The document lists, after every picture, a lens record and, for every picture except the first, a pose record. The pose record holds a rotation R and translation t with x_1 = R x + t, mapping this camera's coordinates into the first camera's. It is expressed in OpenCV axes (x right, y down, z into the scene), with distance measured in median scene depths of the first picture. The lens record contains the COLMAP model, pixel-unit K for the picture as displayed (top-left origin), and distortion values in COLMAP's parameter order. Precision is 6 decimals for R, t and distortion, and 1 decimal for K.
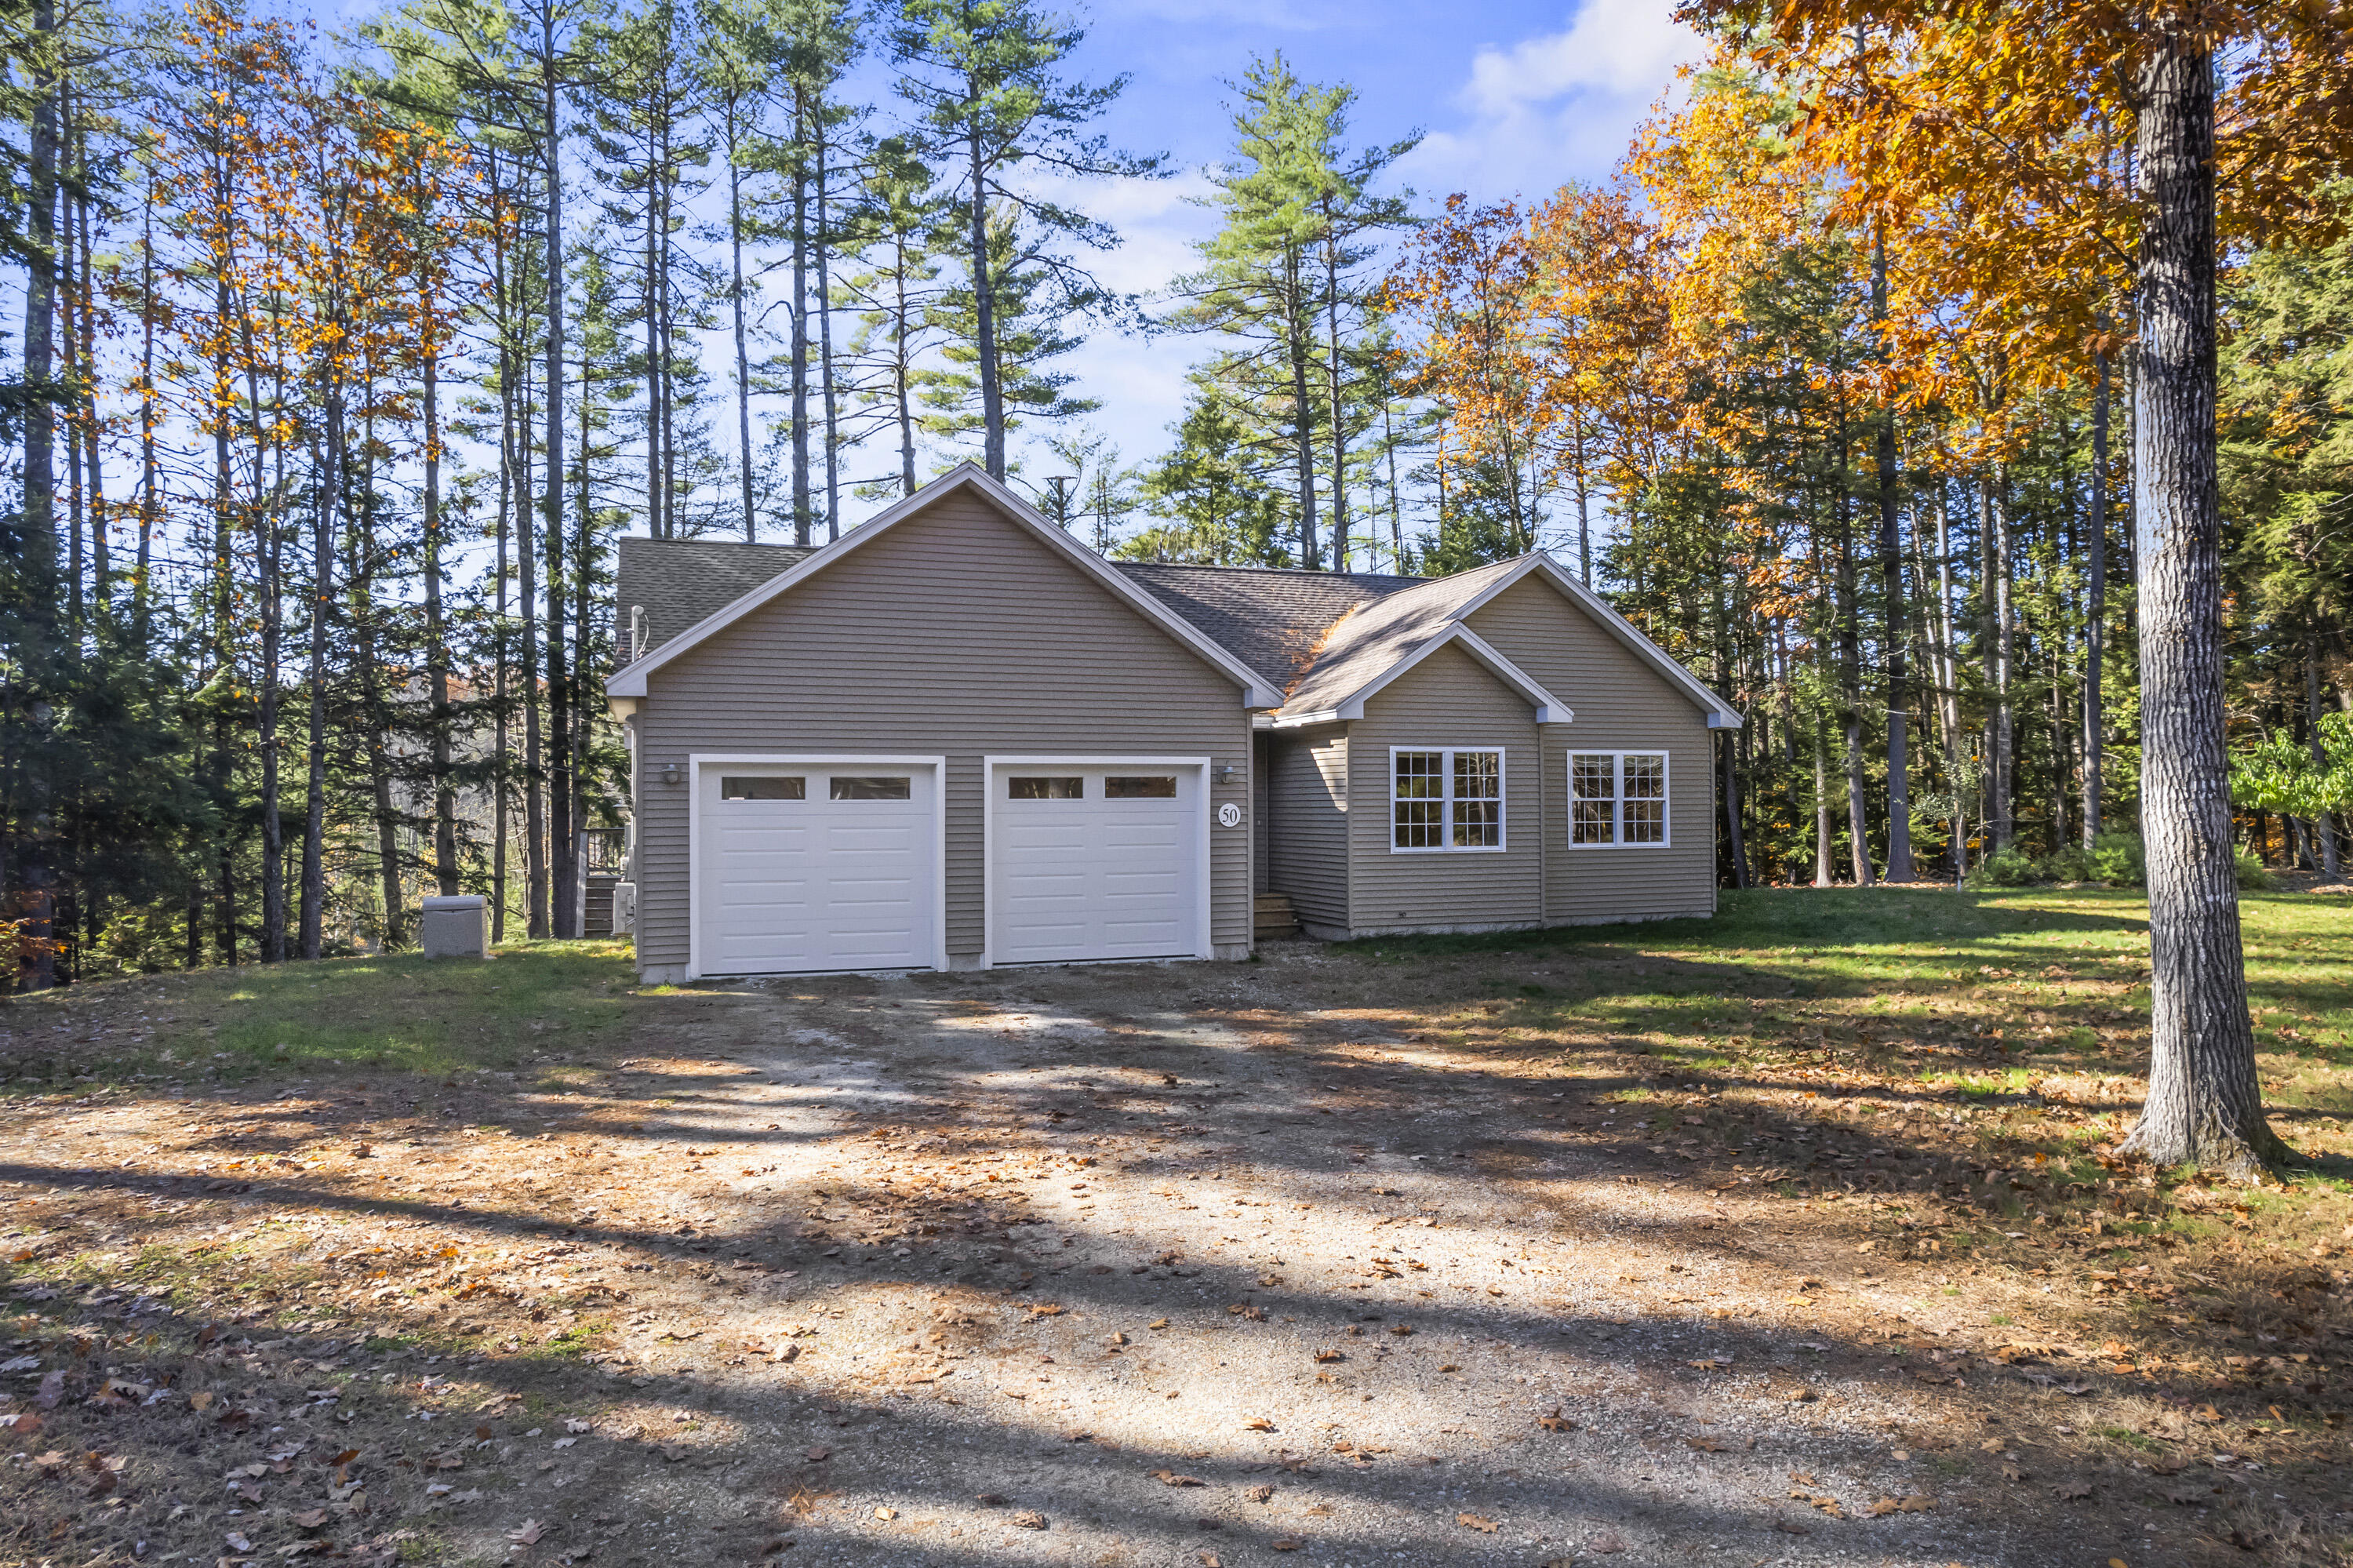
lens RADIAL K [[1472.5, 0, 1176.5], [0, 1472.5, 784.0], [0, 0, 1]] dist [-0.050746, 0.000702]
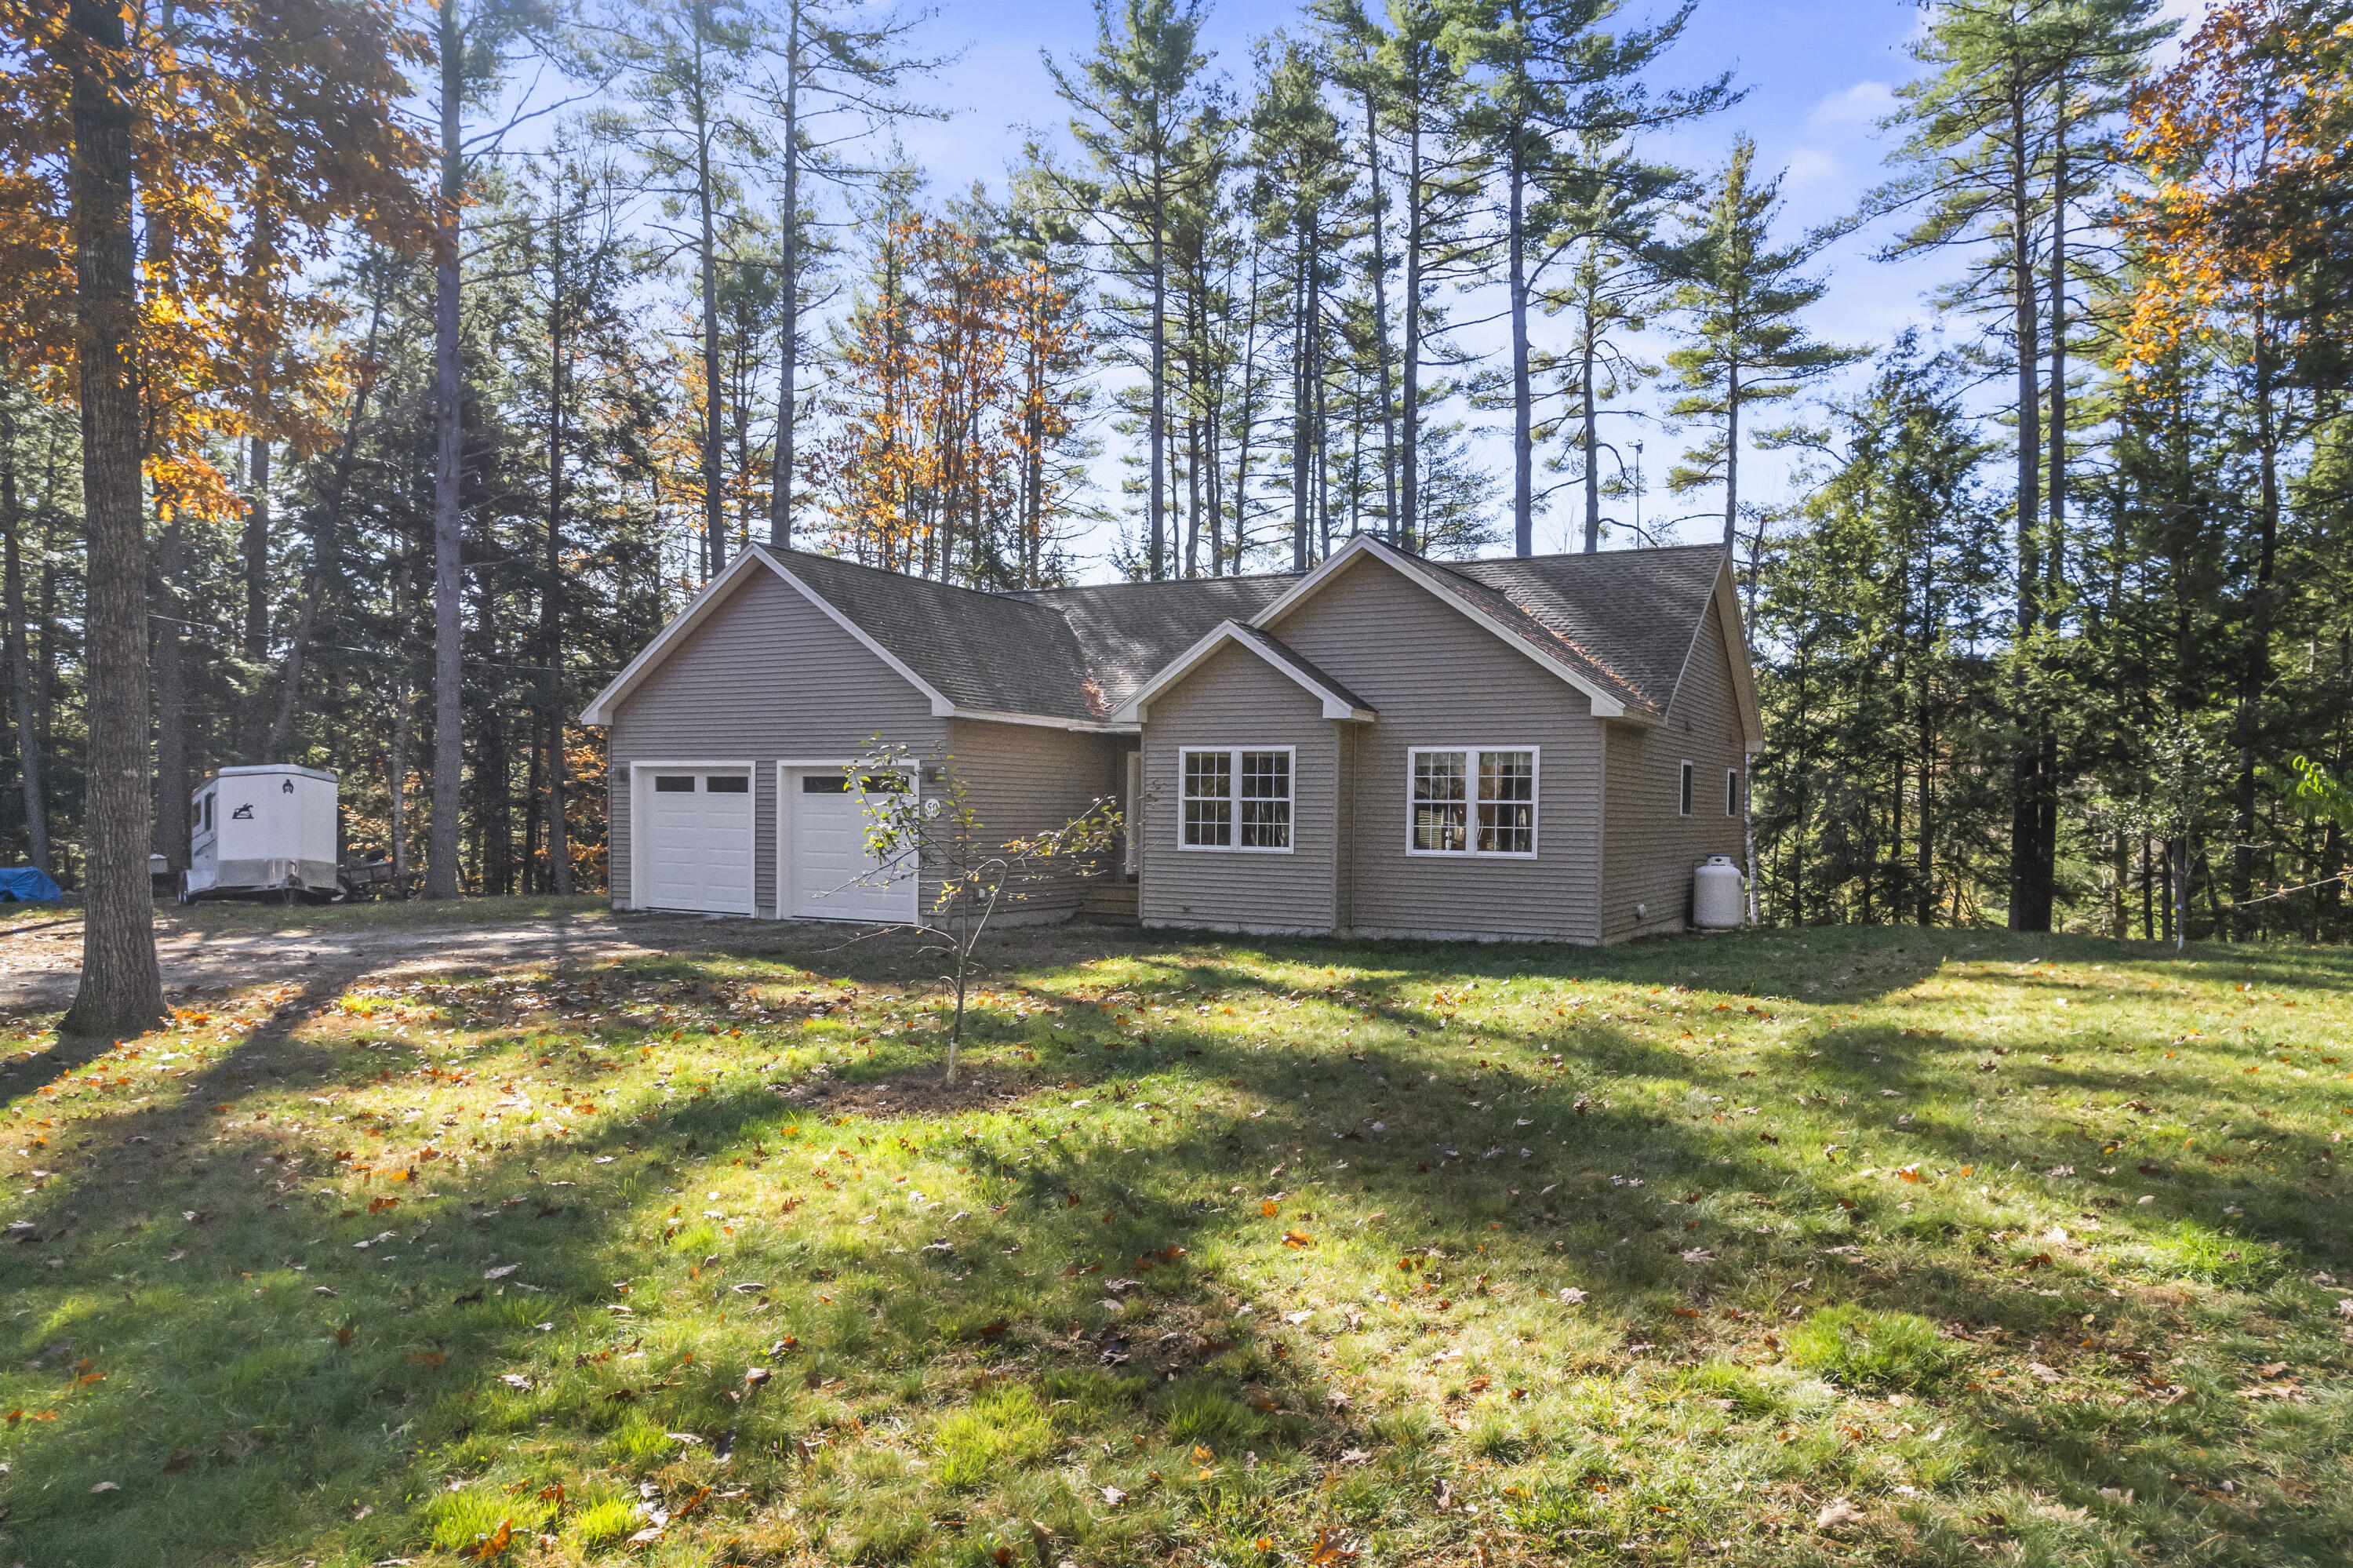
lens RADIAL K [[1480.2, 0, 1178.2], [0, 1480.2, 790.9], [0, 0, 1]] dist [-0.053595, 0.044571]
pose [[0.681907, 0.006224, -0.731413, 0.899581], [-0.004062, 0.999981, 0.004723, 0.000454], [0.731428, -0.000250, 0.681919, 0.282314]]
